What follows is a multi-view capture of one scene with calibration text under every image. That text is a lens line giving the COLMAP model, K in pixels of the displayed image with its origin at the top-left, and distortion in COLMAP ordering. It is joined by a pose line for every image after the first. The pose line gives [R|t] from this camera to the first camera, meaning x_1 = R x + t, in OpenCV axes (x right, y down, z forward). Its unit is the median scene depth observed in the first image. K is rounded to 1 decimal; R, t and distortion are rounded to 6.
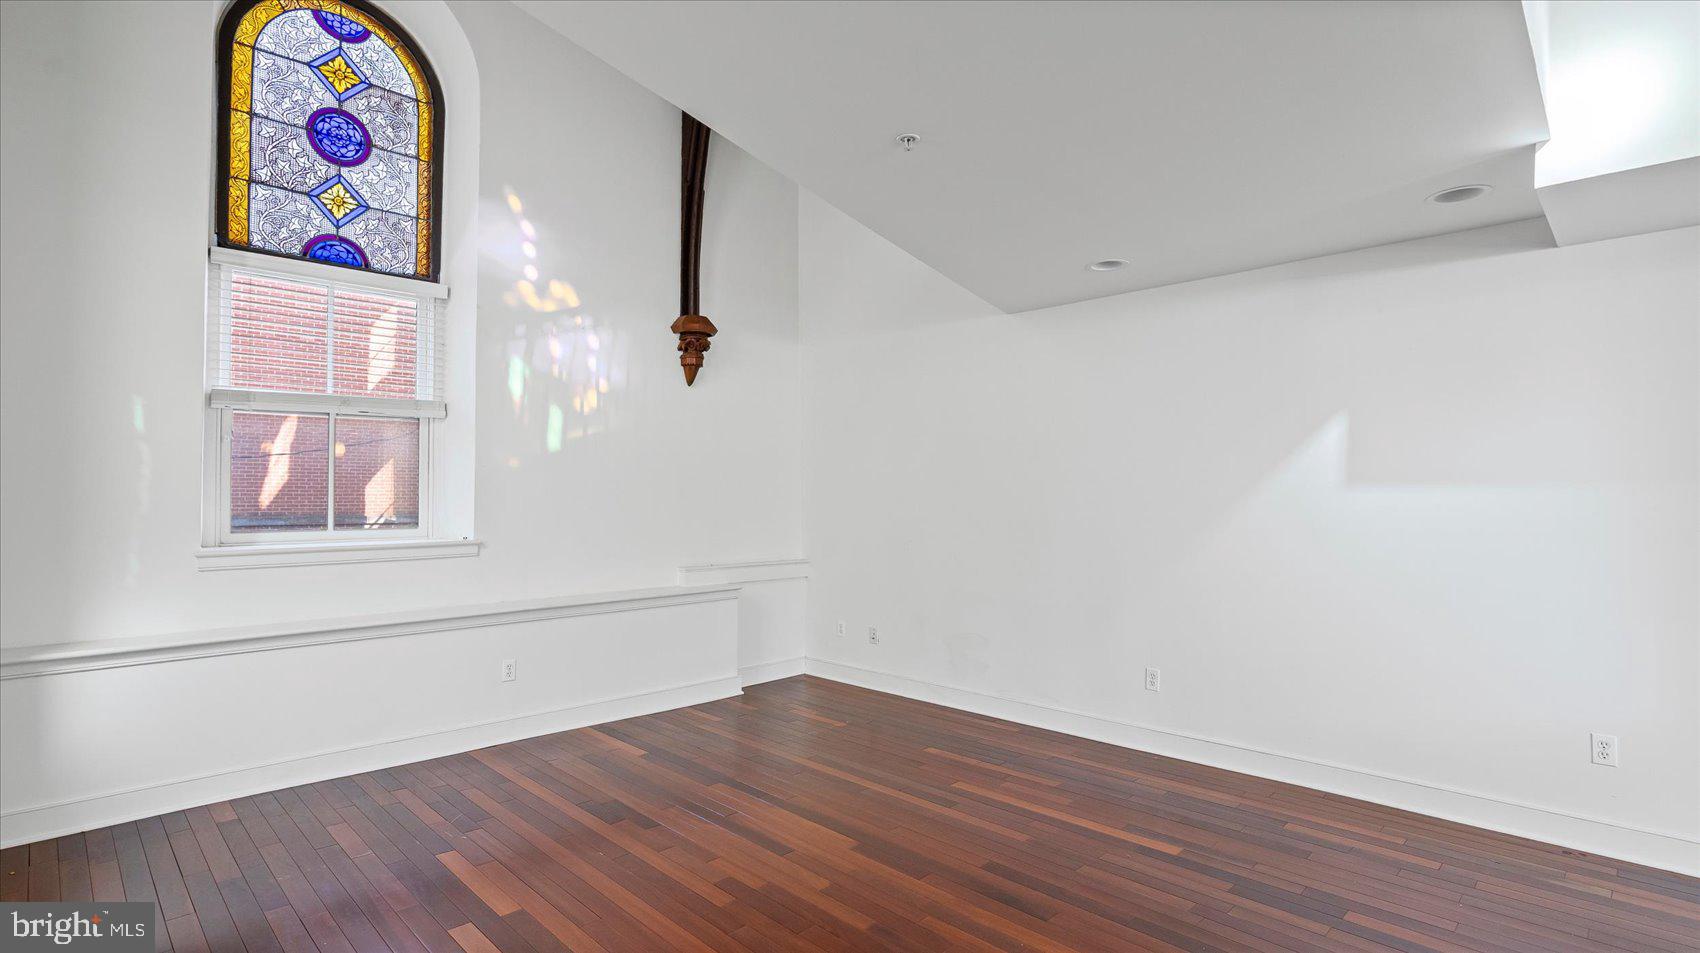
lens RADIAL K [[802.7, 0, 855.8], [0, 802.7, 481.2], [0, 0, 1]] dist [-0.001573, -0.000419]
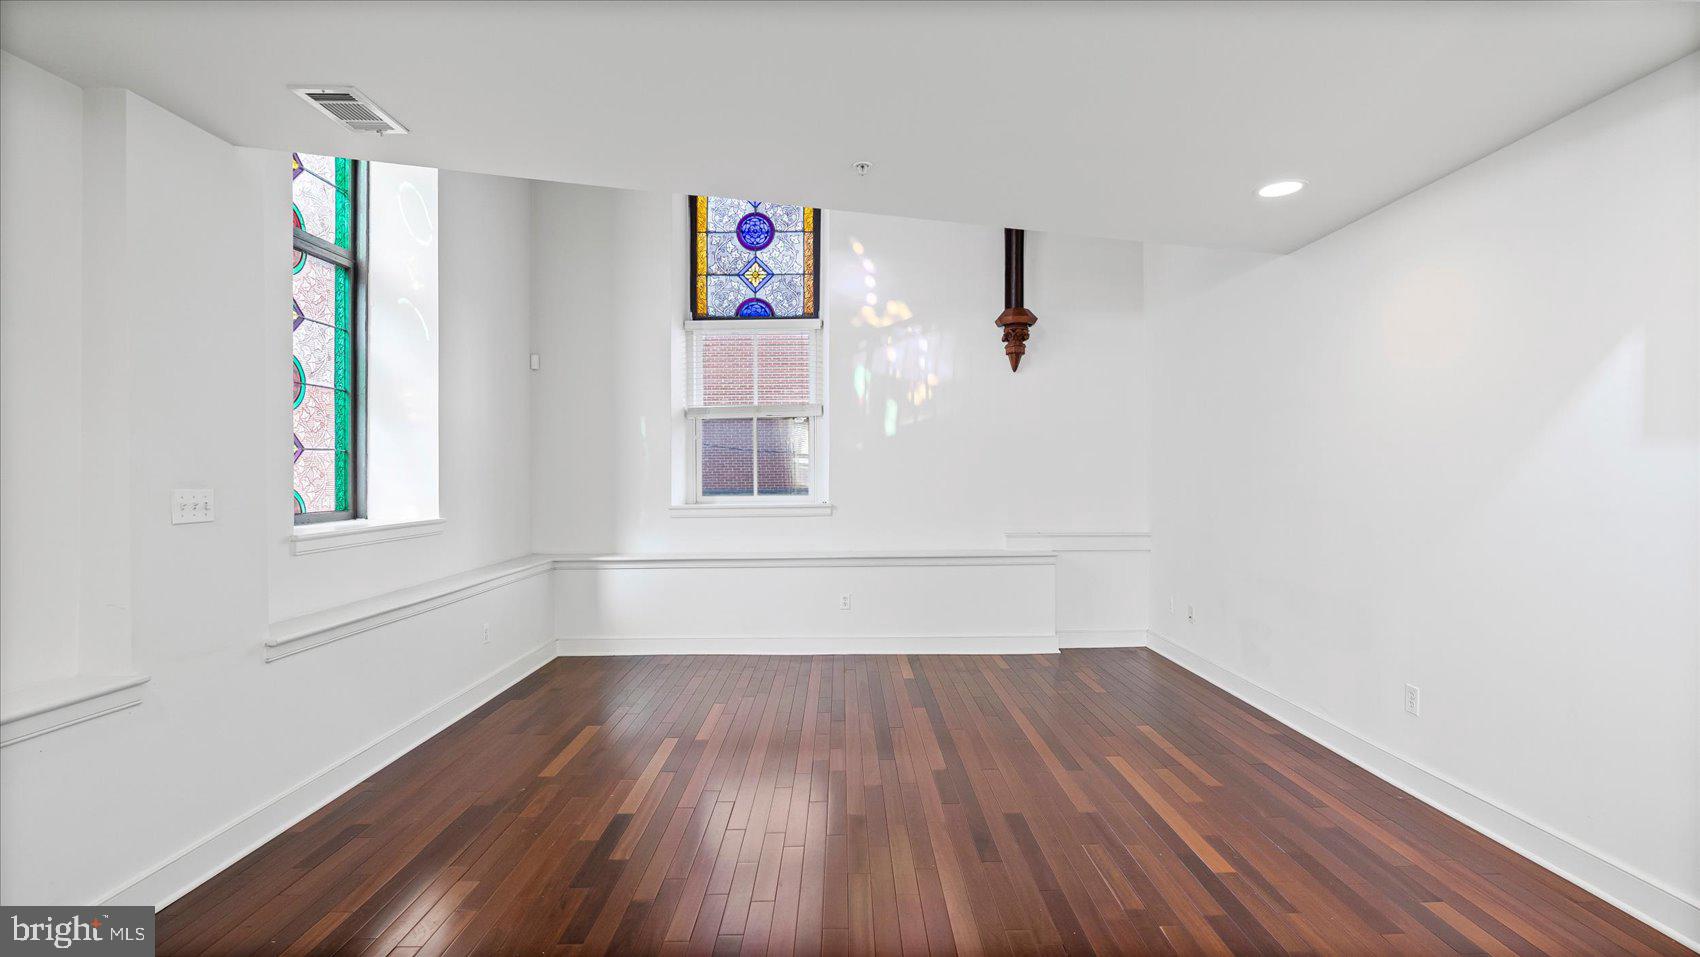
lens RADIAL K [[767.9, 0, 853.7], [0, 767.9, 481.4], [0, 0, 1]] dist [-0.004697, -0.000517]
pose [[0.715372, -0.000170, -0.698744, 0.469511], [0.020883, 0.999558, 0.021137, 0.008299], [0.698432, -0.029713, 0.715059, 0.092480]]
